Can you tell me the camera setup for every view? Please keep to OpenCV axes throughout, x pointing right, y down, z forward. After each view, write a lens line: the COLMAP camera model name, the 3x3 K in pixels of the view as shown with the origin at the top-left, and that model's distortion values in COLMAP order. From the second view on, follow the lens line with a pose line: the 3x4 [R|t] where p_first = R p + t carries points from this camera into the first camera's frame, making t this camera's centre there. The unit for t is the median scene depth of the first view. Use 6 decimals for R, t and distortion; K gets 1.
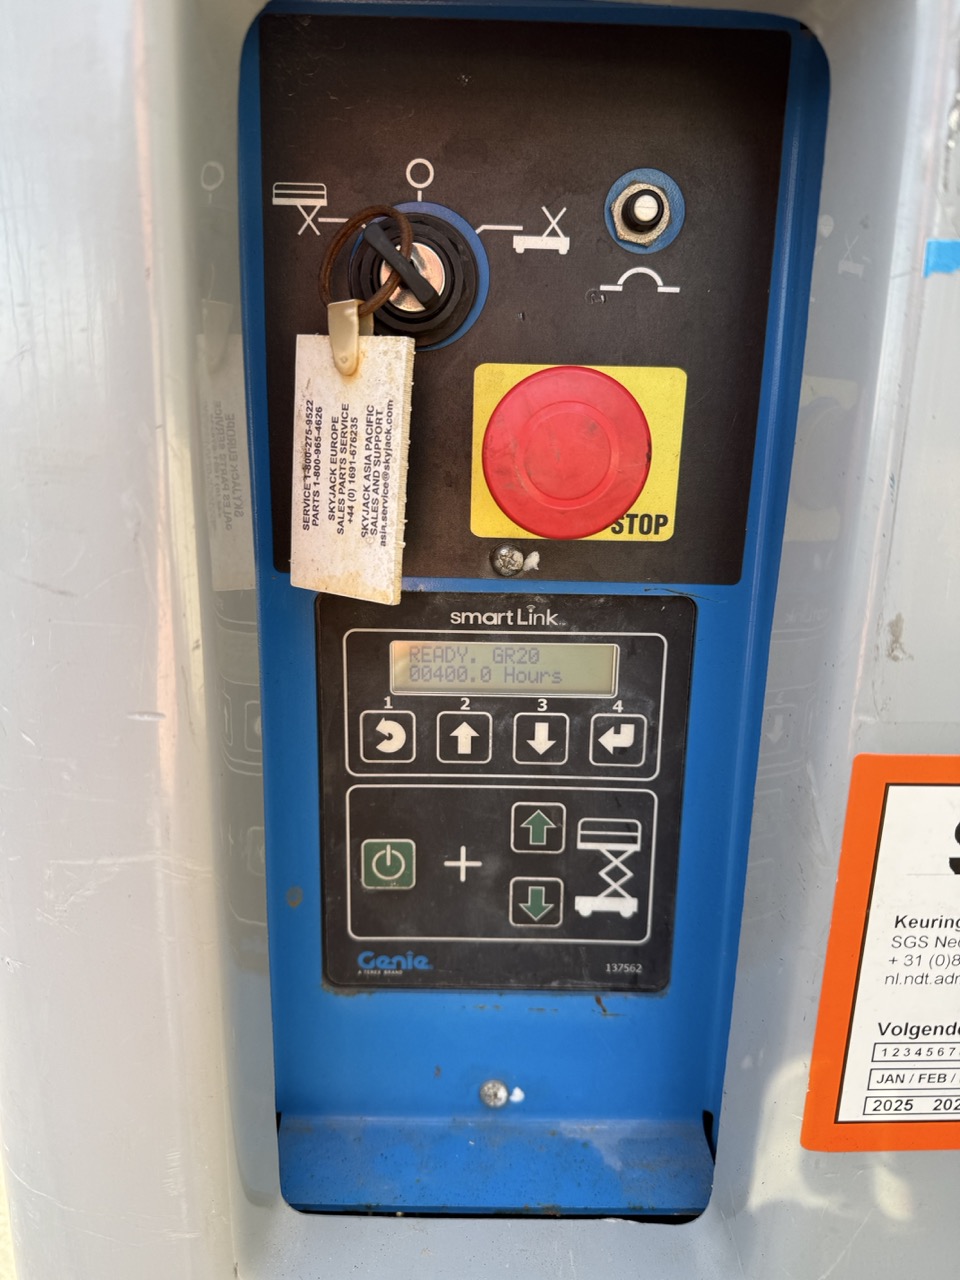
lens RADIAL K [[895.3, 0, 482.9], [0, 895.3, 642.3], [0, 0, 1]] dist [0.053269, -0.061572]
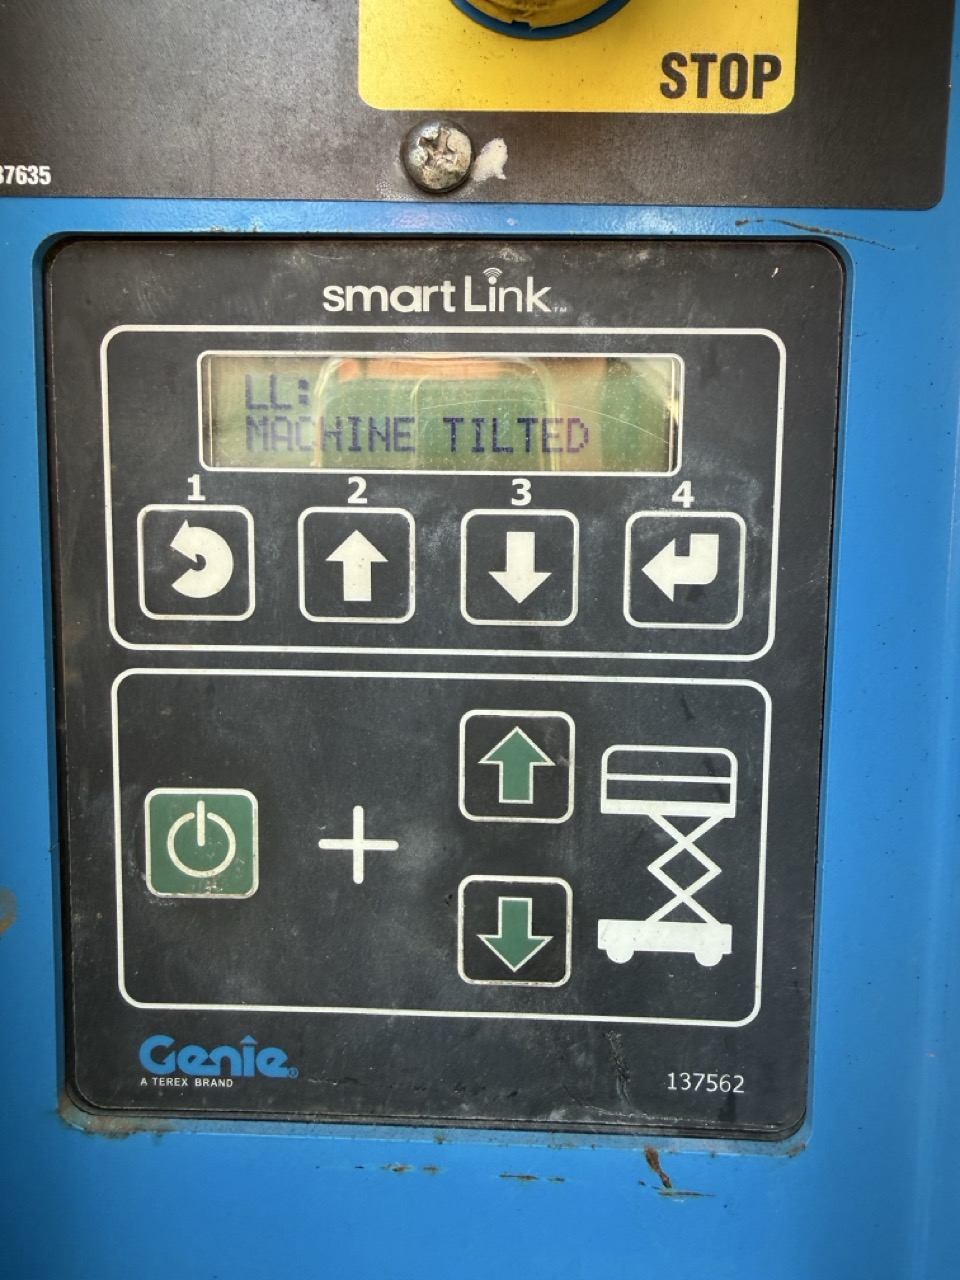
lens RADIAL K [[895.3, 0, 485.1], [0, 895.3, 637.9], [0, 0, 1]] dist [0.053269, -0.061572]
pose [[0.998950, -0.002285, -0.045764, 0.067283], [-0.002942, 0.993496, -0.113828, 0.194180], [0.045726, 0.113843, 0.992446, 0.524961]]
